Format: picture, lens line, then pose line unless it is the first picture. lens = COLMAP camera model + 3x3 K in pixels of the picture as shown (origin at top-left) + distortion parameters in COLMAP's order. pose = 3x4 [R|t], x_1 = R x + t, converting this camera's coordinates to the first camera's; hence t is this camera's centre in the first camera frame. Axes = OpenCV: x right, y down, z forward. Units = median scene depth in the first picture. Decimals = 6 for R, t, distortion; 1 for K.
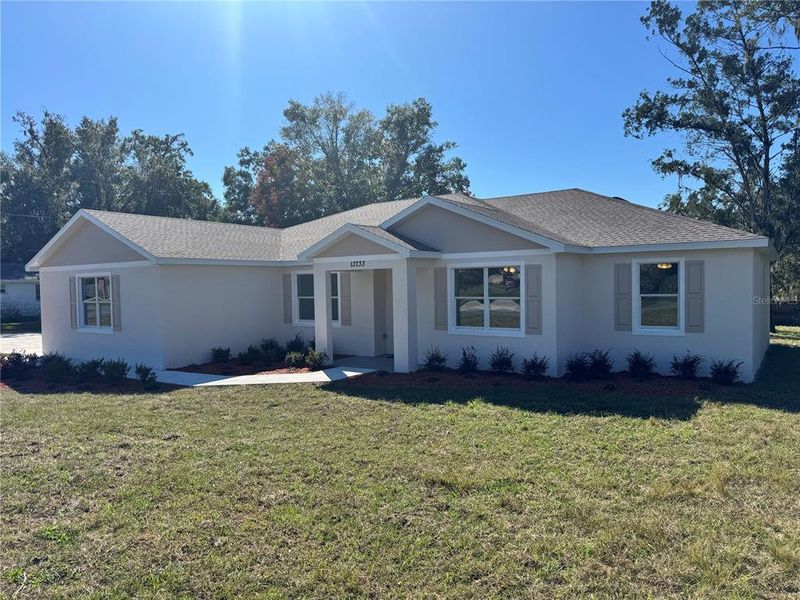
lens RADIAL K [[572.3, 0, 403.4], [0, 572.3, 303.5], [0, 0, 1]] dist [0.002030, -0.001638]
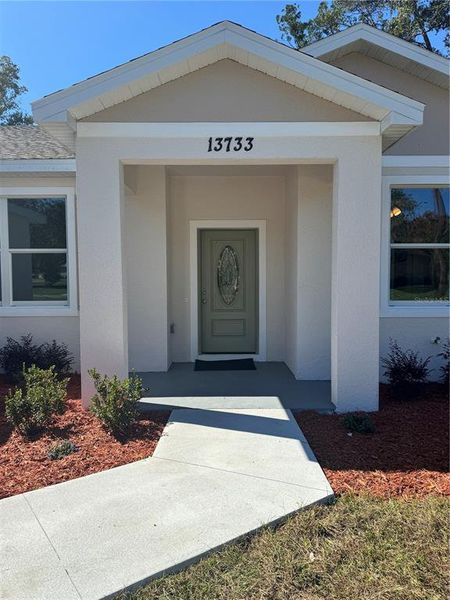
lens RADIAL K [[419.7, 0, 225.0], [0, 419.7, 300.0], [0, 0, 1]] dist [0.111672, -0.178252]
pose [[0.828972, -0.018601, 0.558981, -0.240875], [0.008468, 0.999750, 0.020711, 0.028698], [-0.559226, -0.012435, 0.828922, 0.750840]]
